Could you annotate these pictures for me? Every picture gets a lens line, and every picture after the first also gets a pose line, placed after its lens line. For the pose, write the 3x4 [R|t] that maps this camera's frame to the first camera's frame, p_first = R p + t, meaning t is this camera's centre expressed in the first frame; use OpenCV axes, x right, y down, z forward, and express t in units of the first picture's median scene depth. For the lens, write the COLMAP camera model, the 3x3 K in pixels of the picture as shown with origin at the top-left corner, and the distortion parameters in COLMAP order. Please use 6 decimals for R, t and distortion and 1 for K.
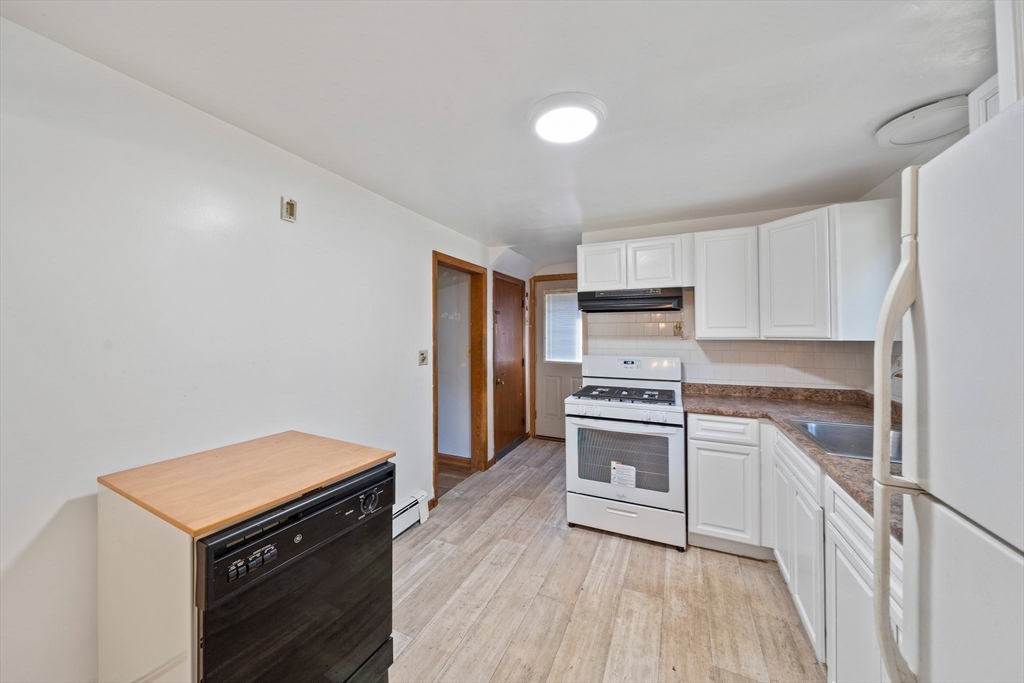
lens RADIAL K [[355.2, 0, 510.7], [0, 355.2, 329.9], [0, 0, 1]] dist [-0.005417, -0.001088]
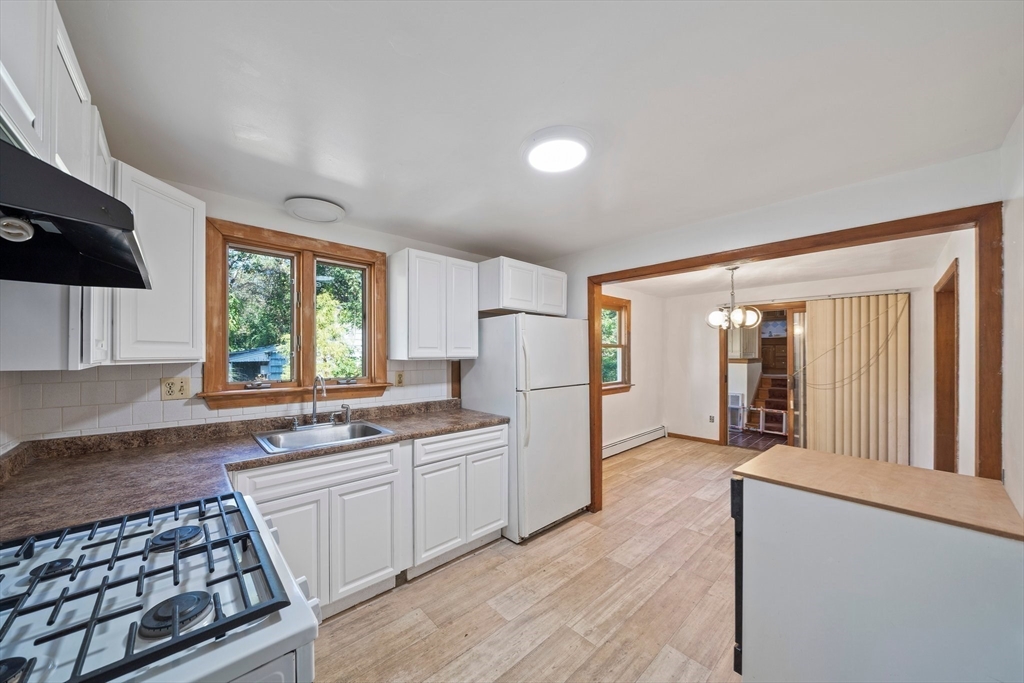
lens RADIAL K [[355.2, 0, 509.0], [0, 355.2, 353.5], [0, 0, 1]] dist [-0.005417, -0.001088]
pose [[-0.924539, -0.002049, 0.381083, -0.064647], [-0.005016, 0.999964, -0.006794, 0.010045], [-0.381056, -0.008193, -0.924516, 1.225870]]
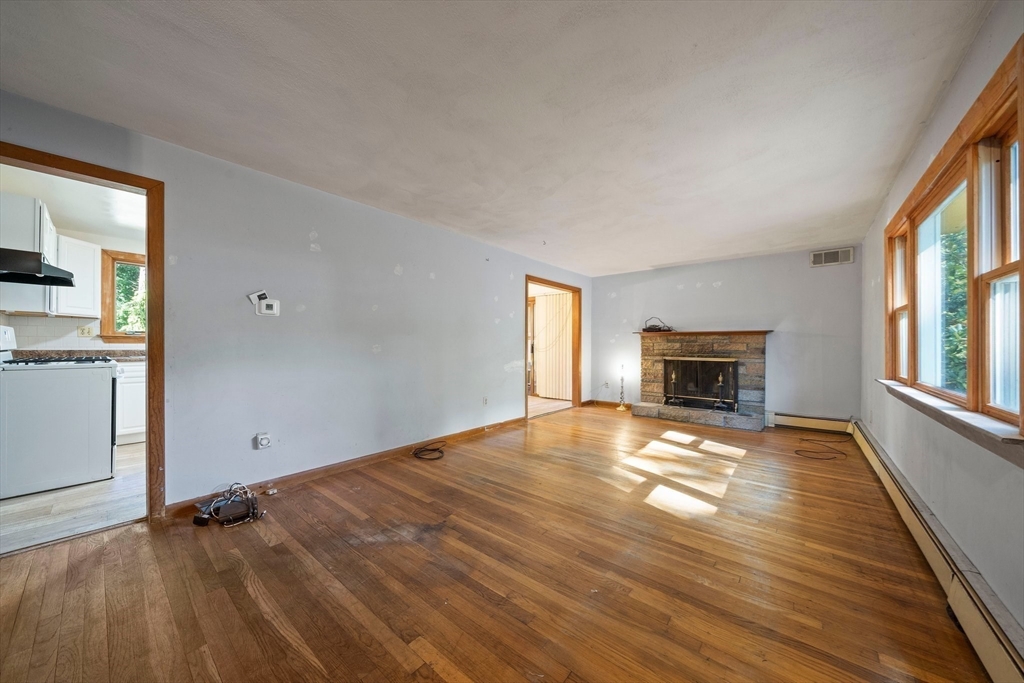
lens RADIAL K [[355.2, 0, 508.6], [0, 355.2, 347.1], [0, 0, 1]] dist [-0.005417, -0.001088]
pose [[-0.961657, -0.004651, 0.274217, -1.383296], [-0.006479, 0.999962, -0.005762, 0.150891], [-0.274180, -0.007317, -0.961651, 1.798585]]
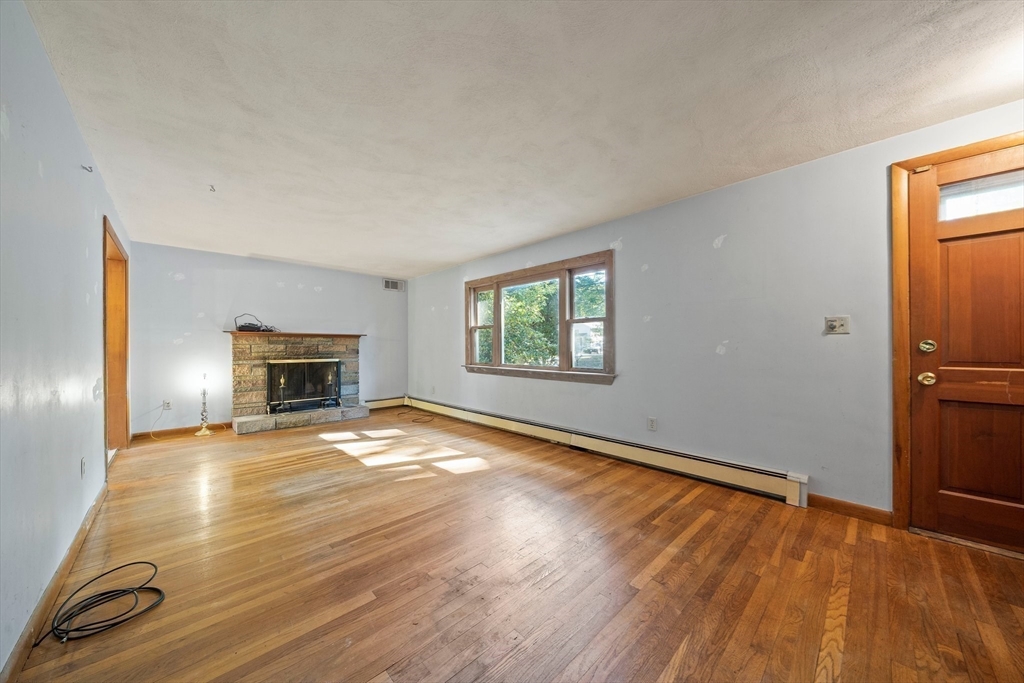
lens RADIAL K [[355.2, 0, 502.7], [0, 355.2, 345.5], [0, 0, 1]] dist [-0.005417, -0.001088]
pose [[-0.384827, -0.000750, -0.922989, -0.398766], [0.015381, 0.999856, -0.007225, 0.145567], [0.922861, -0.016977, -0.384759, 1.353381]]
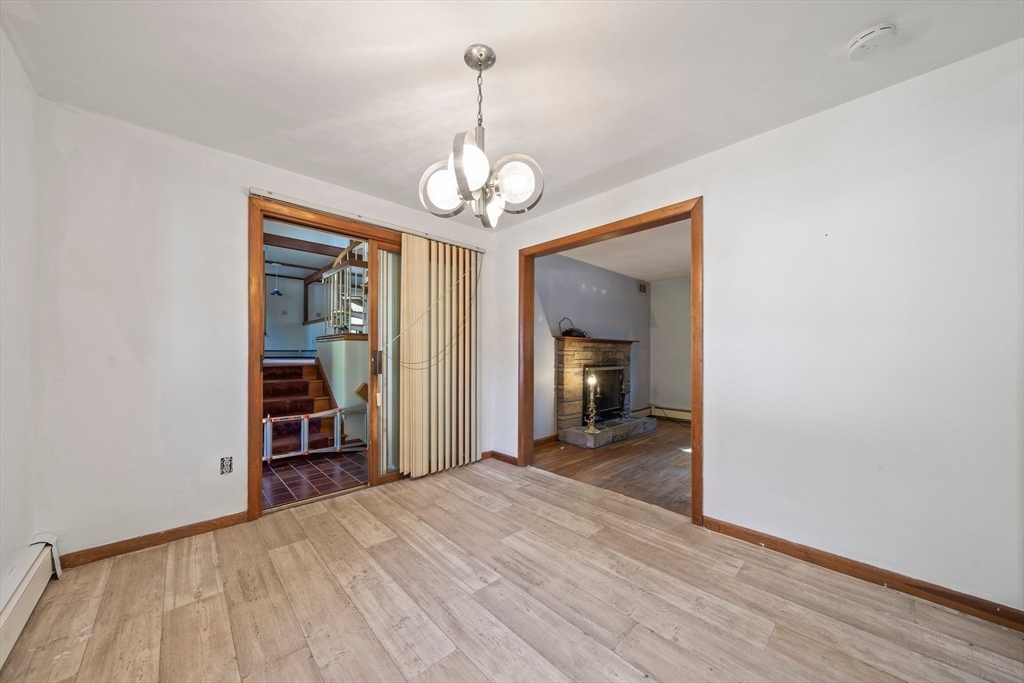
lens RADIAL K [[355.2, 0, 494.4], [0, 355.2, 355.4], [0, 0, 1]] dist [-0.005417, -0.001088]
pose [[-0.395228, 0.005389, -0.918567, 0.160617], [0.006561, 0.999974, 0.003044, 0.120622], [0.918560, -0.004824, -0.395253, -0.322541]]
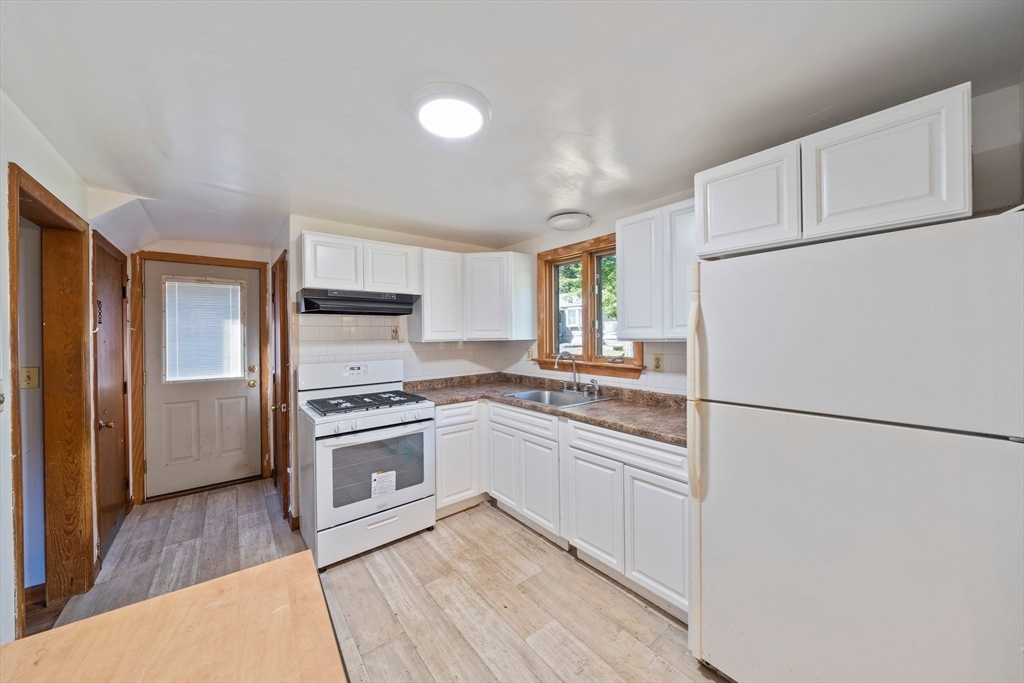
lens RADIAL K [[355.2, 0, 500.1], [0, 355.2, 336.0], [0, 0, 1]] dist [-0.005417, -0.001088]
pose [[0.462679, -0.009141, 0.886479, -0.380042], [0.004863, 0.999958, 0.007773, 0.000544], [-0.886513, 0.000714, 0.462704, 0.262358]]
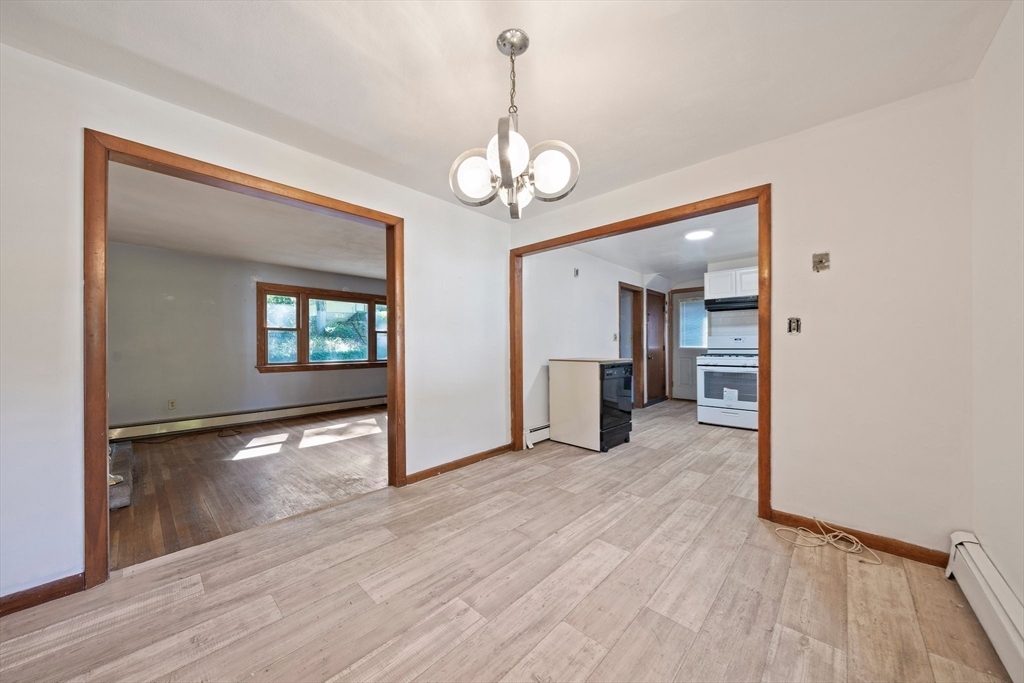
lens RADIAL K [[355.2, 0, 514.7], [0, 355.2, 346.4], [0, 0, 1]] dist [-0.005417, -0.001088]
pose [[0.952192, -0.003408, -0.305481, -0.199317], [0.007389, 0.999902, 0.011877, 0.114464], [0.305411, -0.013566, 0.952124, -1.139208]]
